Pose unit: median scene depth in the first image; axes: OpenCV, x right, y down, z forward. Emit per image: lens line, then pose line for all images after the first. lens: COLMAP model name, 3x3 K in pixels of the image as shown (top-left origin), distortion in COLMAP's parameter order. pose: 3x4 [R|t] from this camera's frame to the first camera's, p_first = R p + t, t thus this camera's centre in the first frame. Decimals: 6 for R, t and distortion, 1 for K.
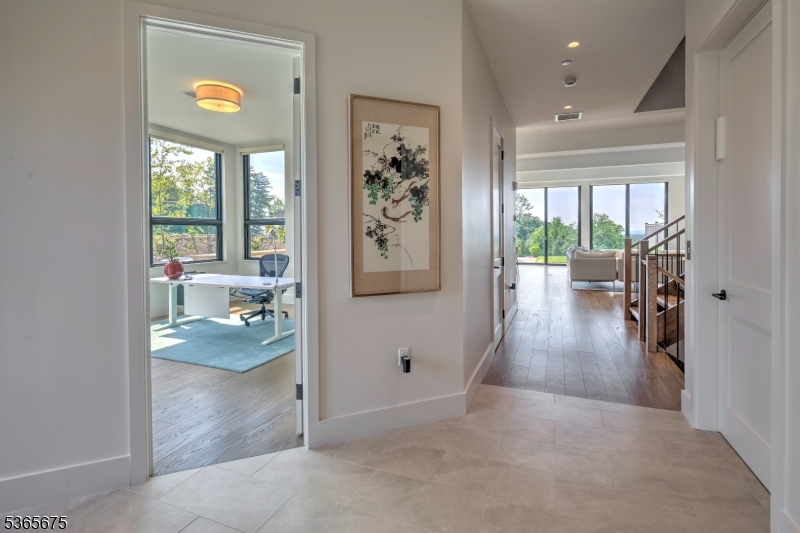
lens RADIAL K [[386.5, 0, 405.4], [0, 386.5, 233.1], [0, 0, 1]] dist [0.001157, 0.000113]
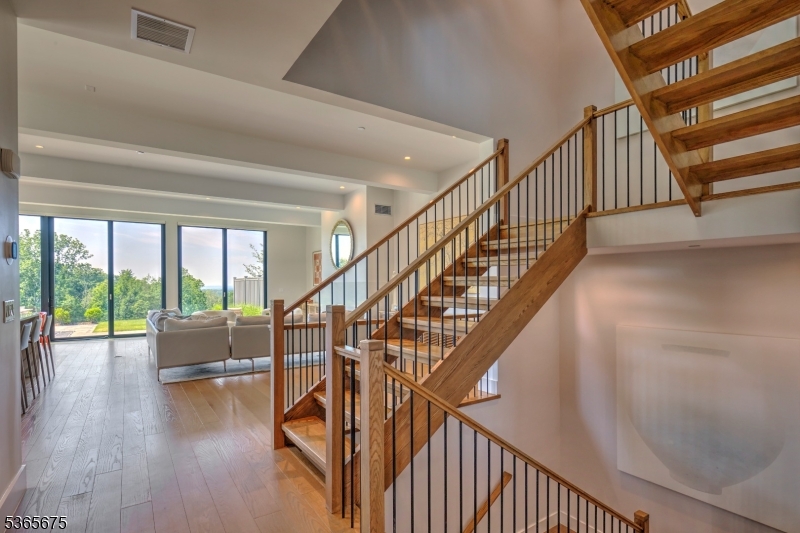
lens RADIAL K [[405.9, 0, 401.9], [0, 405.9, 284.5], [0, 0, 1]] dist [-0.013388, -0.000619]
pose [[0.563012, -0.001576, 0.826447, 0.059364], [0.009058, 0.999950, -0.004264, -0.001406], [-0.826399, 0.009886, 0.562998, 0.159275]]
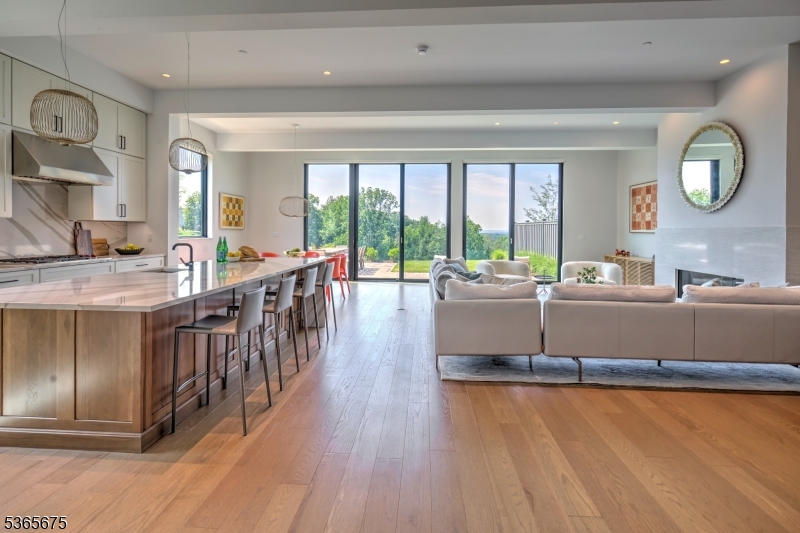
lens RADIAL K [[386.5, 0, 396.7], [0, 386.5, 235.1], [0, 0, 1]] dist [0.001157, 0.000113]
pose [[0.954684, 0.005828, 0.297563, 0.129698], [-0.009165, 0.999910, 0.009821, -0.002689], [-0.297479, -0.012103, 0.954652, 0.302826]]
